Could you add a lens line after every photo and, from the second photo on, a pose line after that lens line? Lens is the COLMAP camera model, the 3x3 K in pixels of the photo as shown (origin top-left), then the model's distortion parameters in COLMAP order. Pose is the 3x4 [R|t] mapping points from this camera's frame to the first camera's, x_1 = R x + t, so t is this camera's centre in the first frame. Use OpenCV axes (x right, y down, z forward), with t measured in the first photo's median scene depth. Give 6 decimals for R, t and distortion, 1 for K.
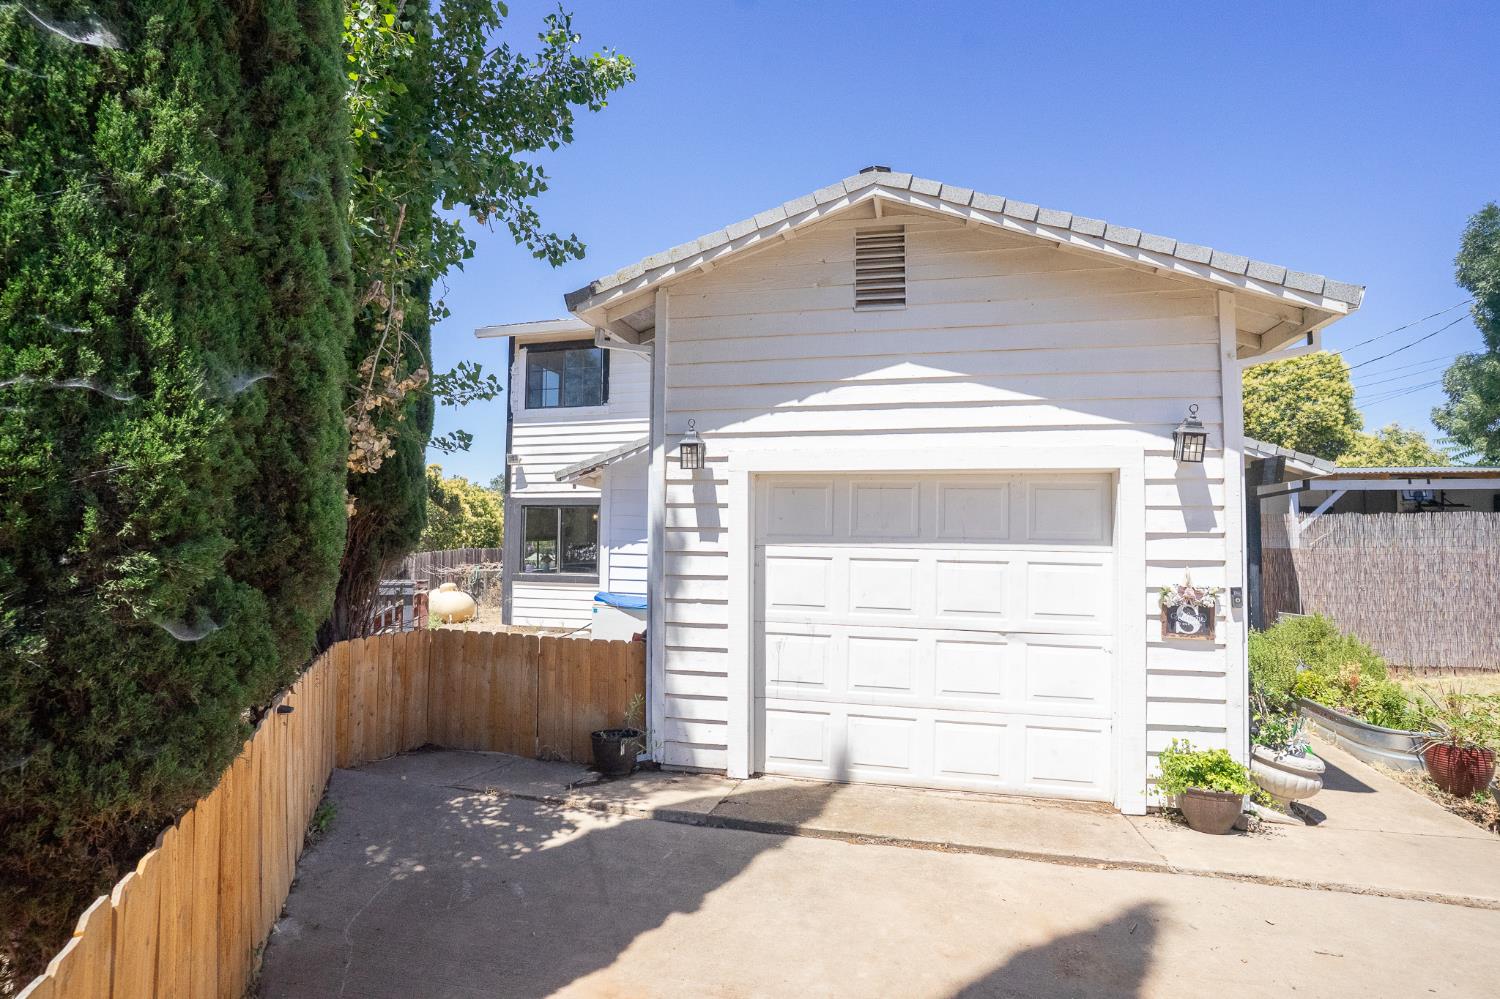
lens RADIAL K [[735.0, 0, 750.0], [0, 735.0, 499.5], [0, 0, 1]] dist [-0.075637, 0.033440]
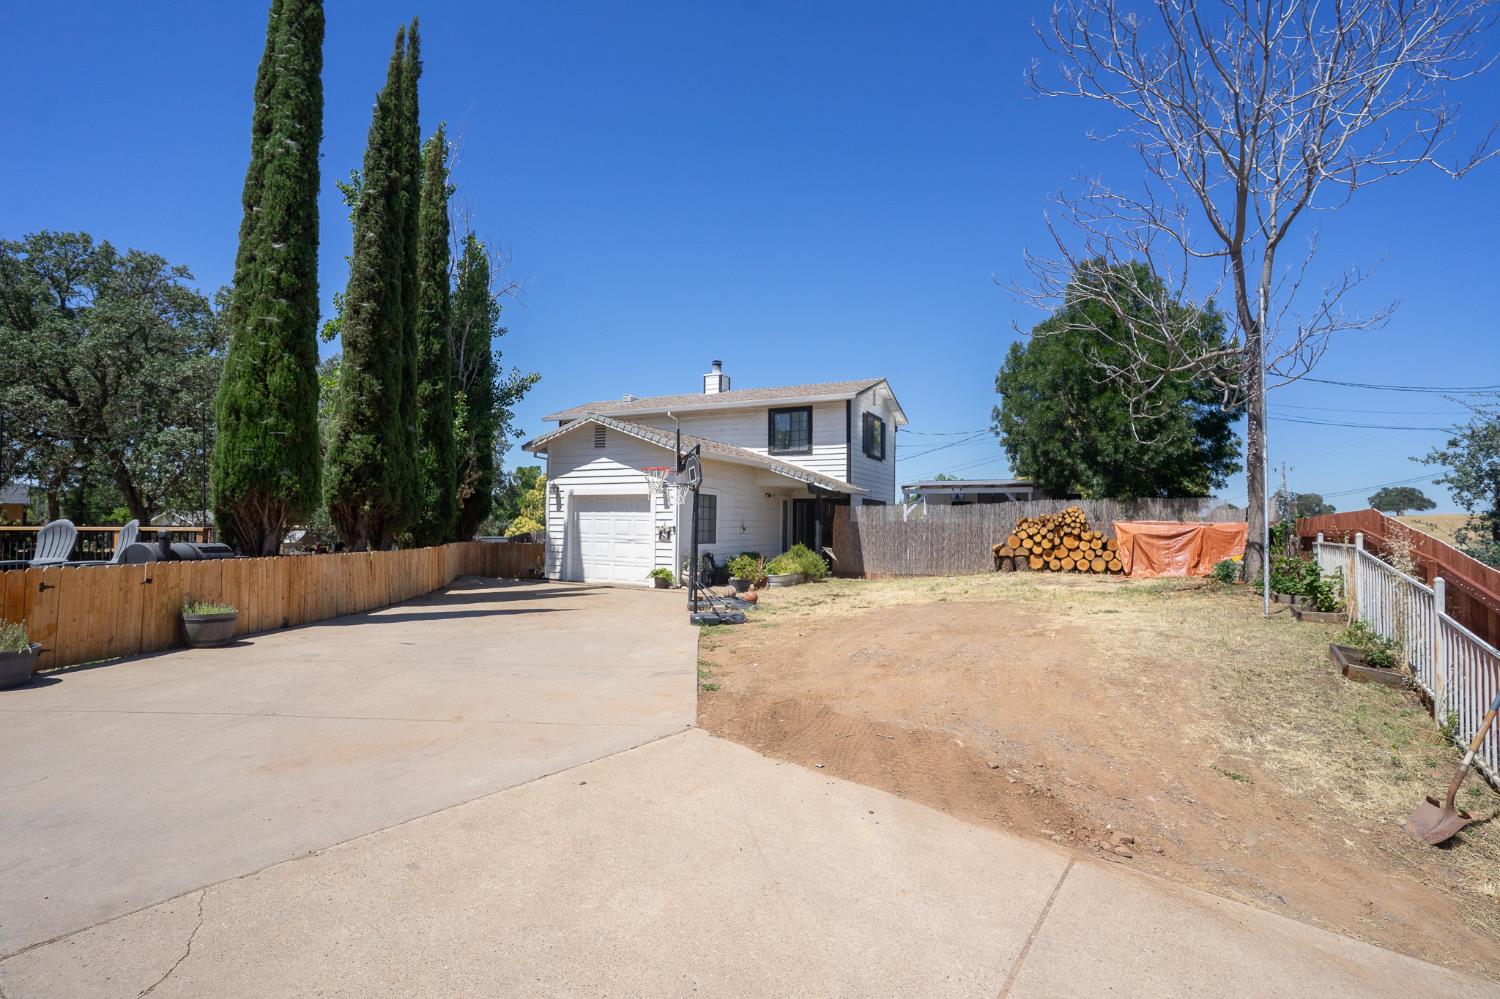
lens RADIAL K [[744.5, 0, 747.5], [0, 744.5, 492.0], [0, 0, 1]] dist [-0.055536, 0.015452]
pose [[0.977113, -0.008443, -0.212554, 1.628844], [0.008421, 0.999964, -0.001010, -0.041552], [0.212555, -0.000802, 0.977149, -2.350390]]
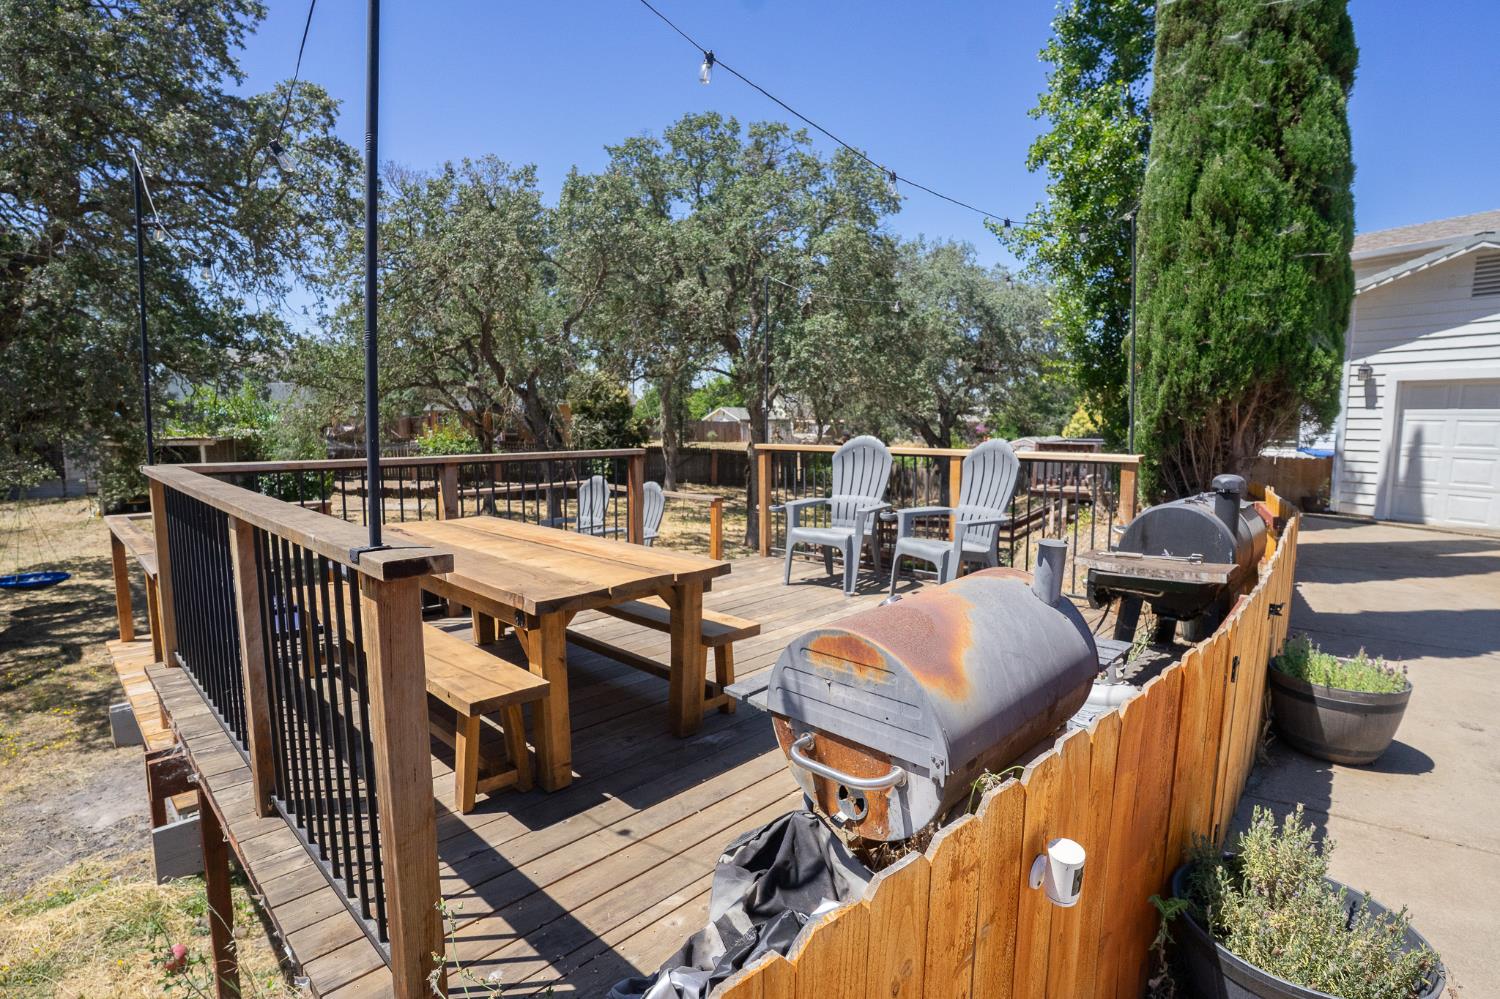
lens RADIAL K [[751.3, 0, 750.0], [0, 751.3, 499.5], [0, 0, 1]] dist [-0.076965, 0.033761]
pose [[0.668383, 0.083209, -0.739148, 0.327540], [0.035175, 0.989075, 0.143152, -0.063671], [0.742985, -0.121680, 0.658155, -1.878774]]
